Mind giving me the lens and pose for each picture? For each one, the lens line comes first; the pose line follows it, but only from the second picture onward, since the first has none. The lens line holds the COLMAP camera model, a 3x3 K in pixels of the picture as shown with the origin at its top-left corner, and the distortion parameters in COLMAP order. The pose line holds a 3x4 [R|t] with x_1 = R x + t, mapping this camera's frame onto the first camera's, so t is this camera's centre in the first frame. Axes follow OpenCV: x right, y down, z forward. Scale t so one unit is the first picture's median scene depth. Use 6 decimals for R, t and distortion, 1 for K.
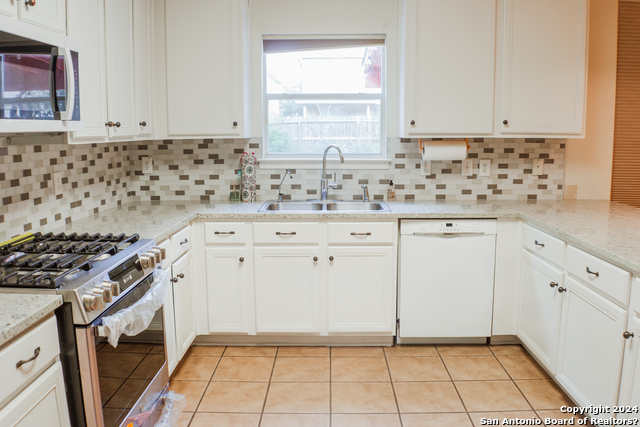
lens RADIAL K [[523.9, 0, 320.0], [0, 523.9, 213.5], [0, 0, 1]] dist [-0.098743, -0.001770]
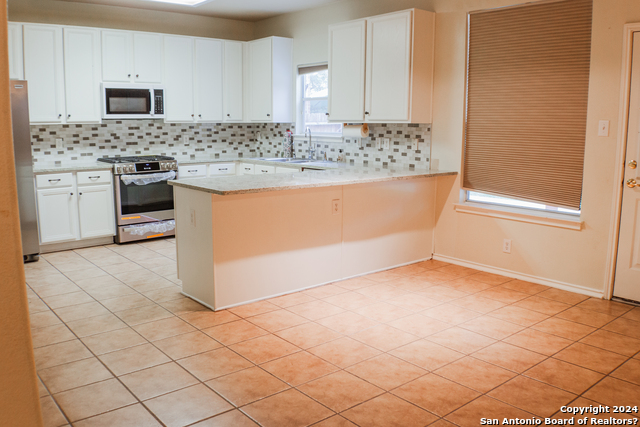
lens RADIAL K [[551.4, 0, 320.0], [0, 551.4, 213.5], [0, 0, 1]] dist [-0.051646, -0.086765]
pose [[0.658210, 0.130998, -0.741349, 1.392724], [-0.122381, 0.990264, 0.066326, 0.028146], [0.742820, 0.047071, 0.667834, -0.185161]]
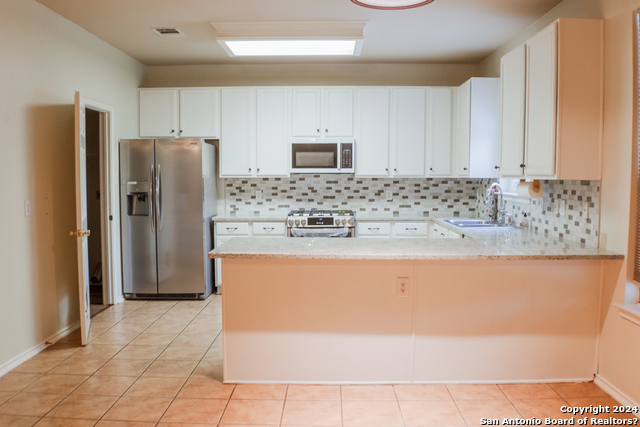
lens RADIAL K [[551.4, 0, 320.0], [0, 551.4, 213.5], [0, 0, 1]] dist [-0.051646, -0.086765]
pose [[0.007921, 0.075964, -0.997079, 1.436133], [-0.155850, 0.985019, 0.073807, -0.081964], [0.987749, 0.154811, 0.019642, 0.489252]]
